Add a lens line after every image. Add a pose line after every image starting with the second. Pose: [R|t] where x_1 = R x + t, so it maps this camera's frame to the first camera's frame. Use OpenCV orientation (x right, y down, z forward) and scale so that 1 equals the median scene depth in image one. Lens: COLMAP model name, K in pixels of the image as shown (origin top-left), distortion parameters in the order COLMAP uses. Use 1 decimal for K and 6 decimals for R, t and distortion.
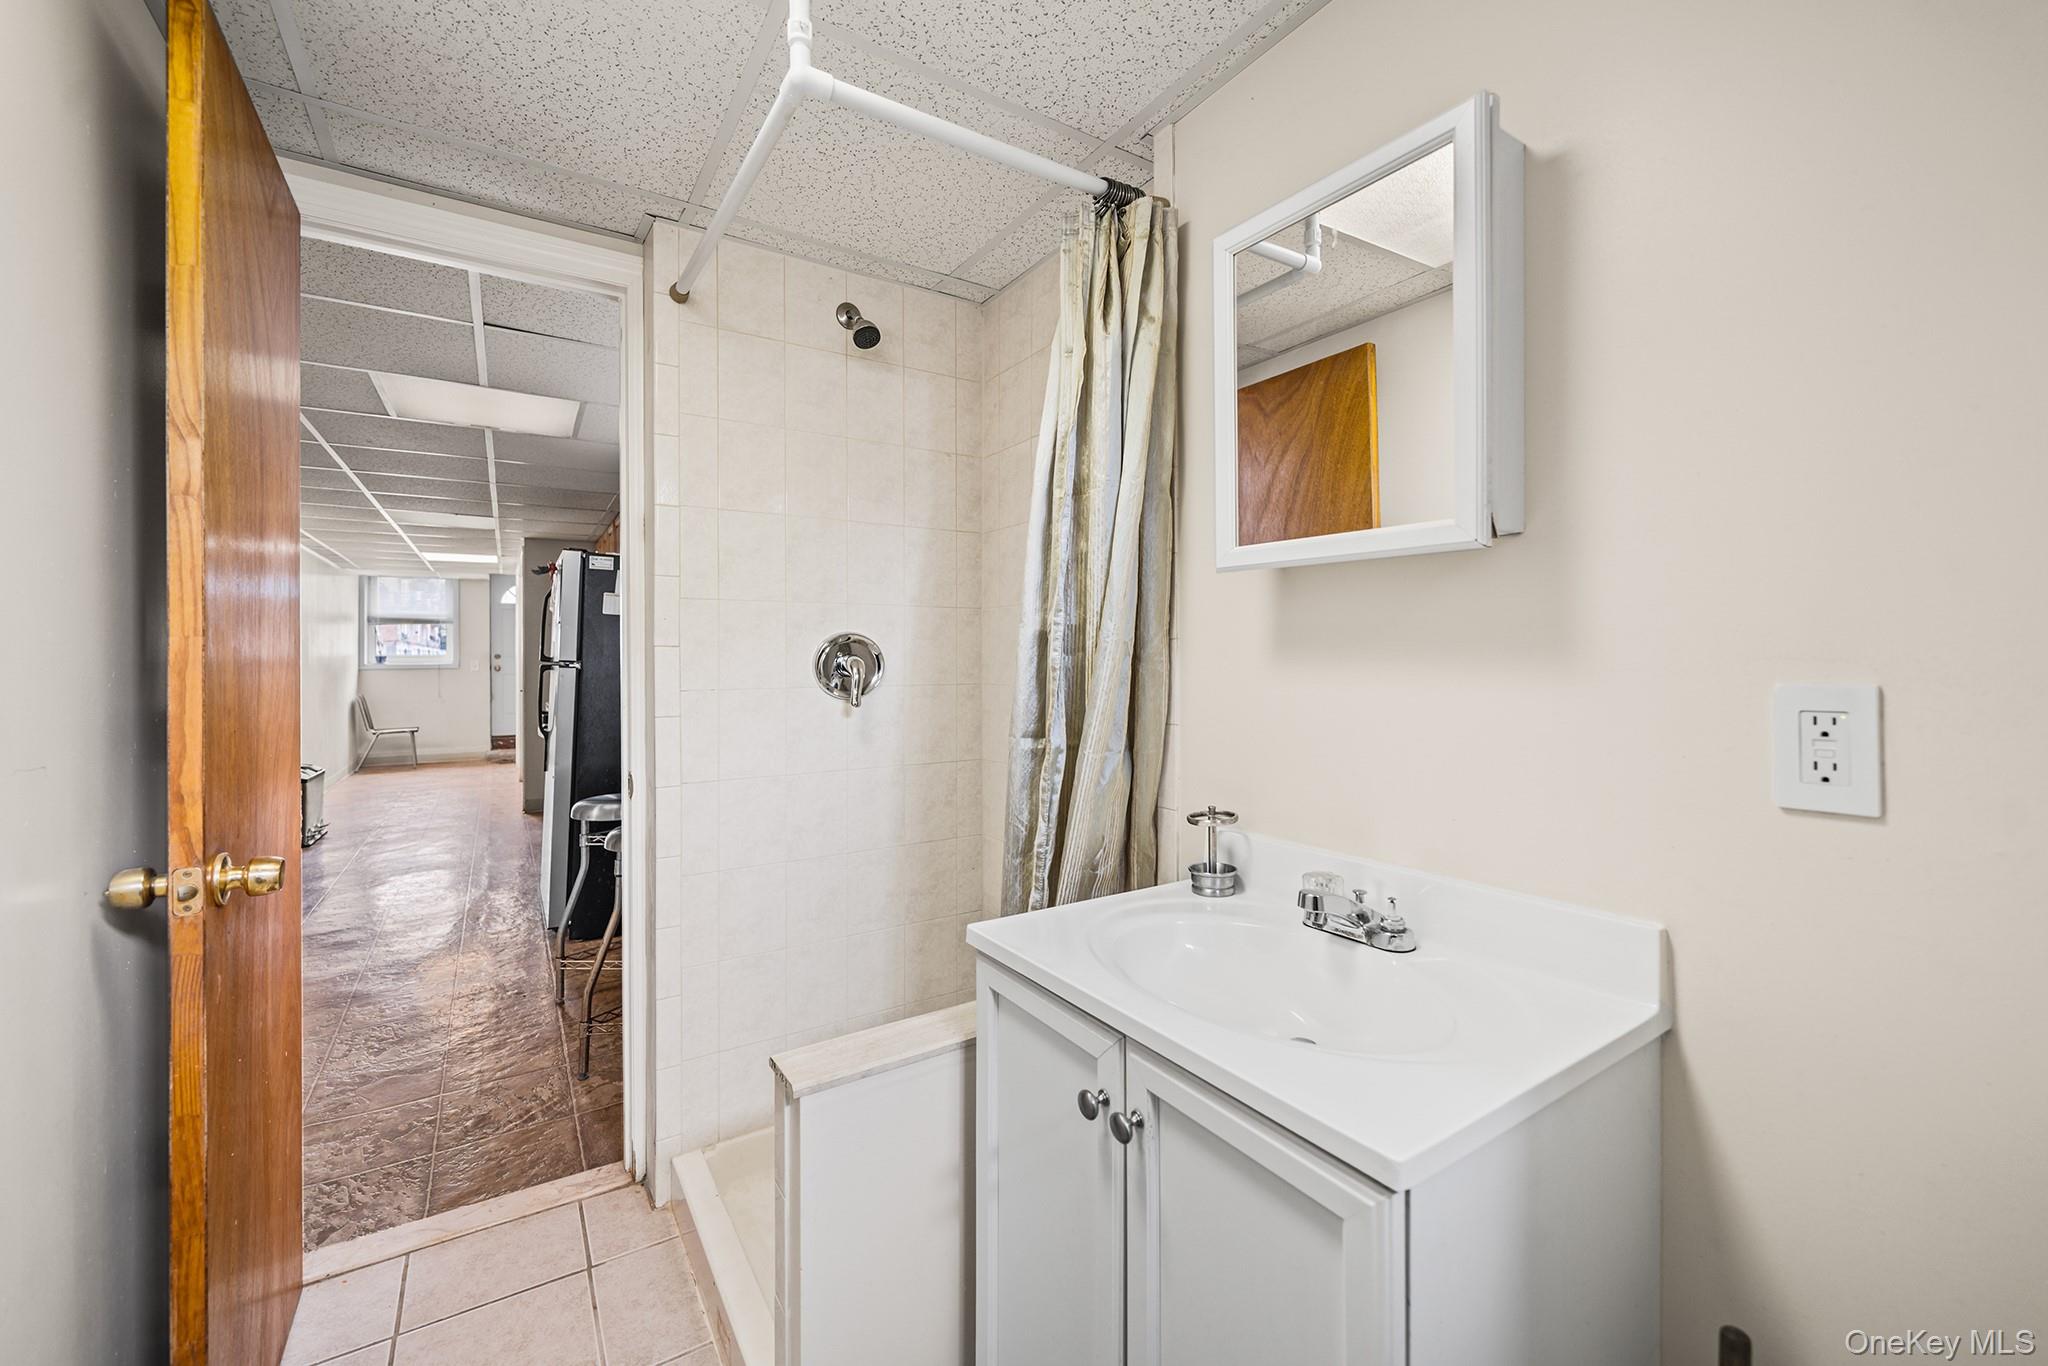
lens RADIAL K [[801.6, 0, 1027.6], [0, 801.6, 668.6], [0, 0, 1]] dist [0.000345, -0.000007]
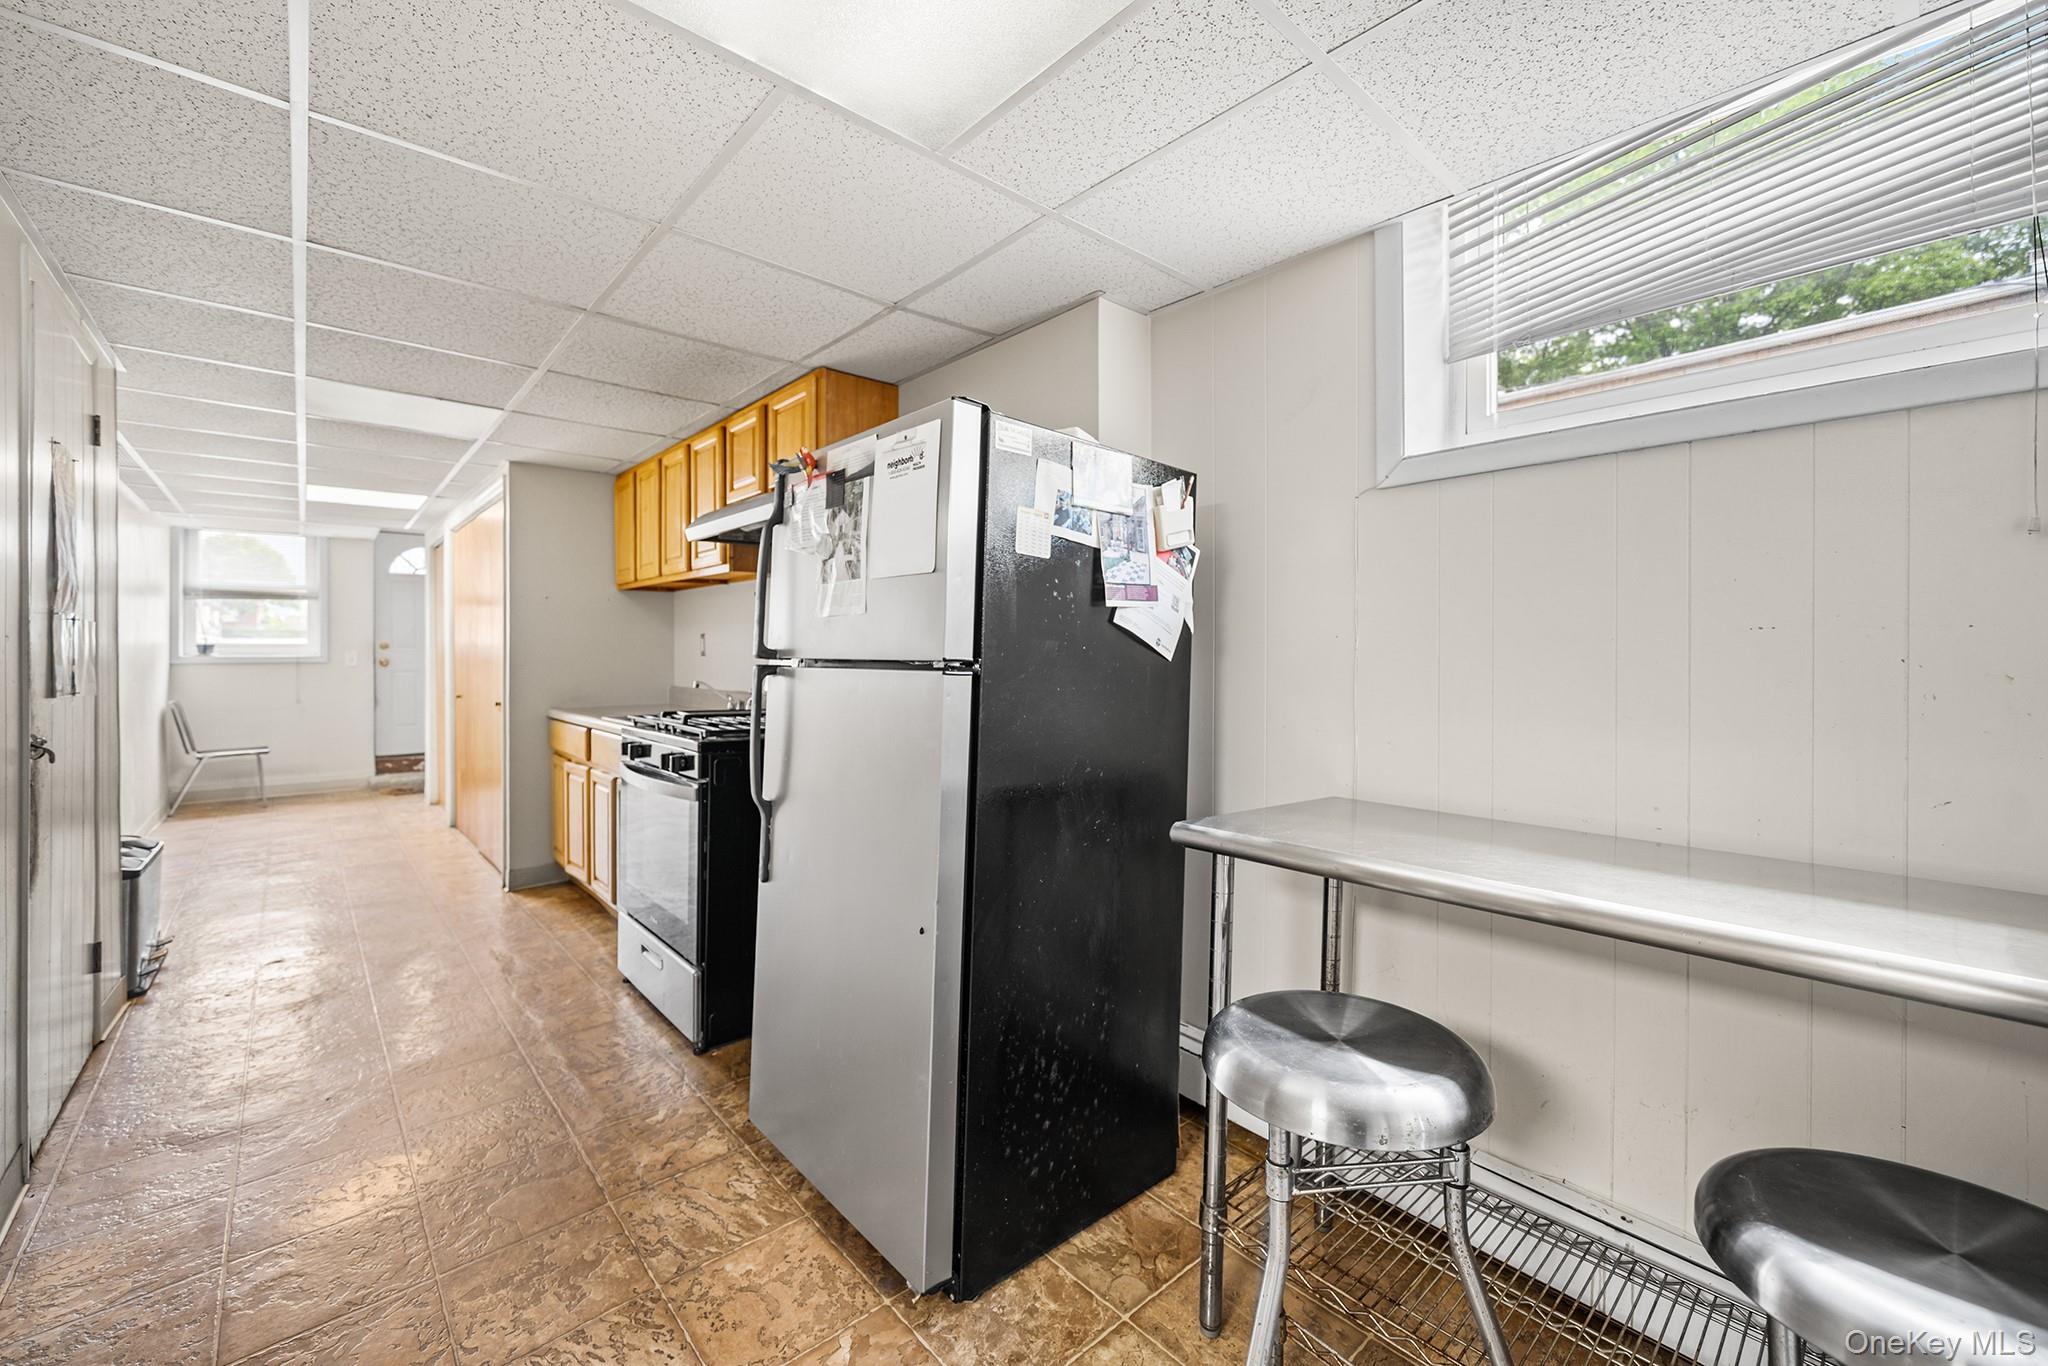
lens RADIAL K [[801.6, 0, 1016.8], [0, 801.6, 675.3], [0, 0, 1]] dist [0.000345, -0.000007]
pose [[0.988882, 0.001913, 0.148690, -0.215535], [-0.004094, 0.999889, 0.014359, -0.001914], [-0.148646, -0.014808, 0.988780, 0.208623]]
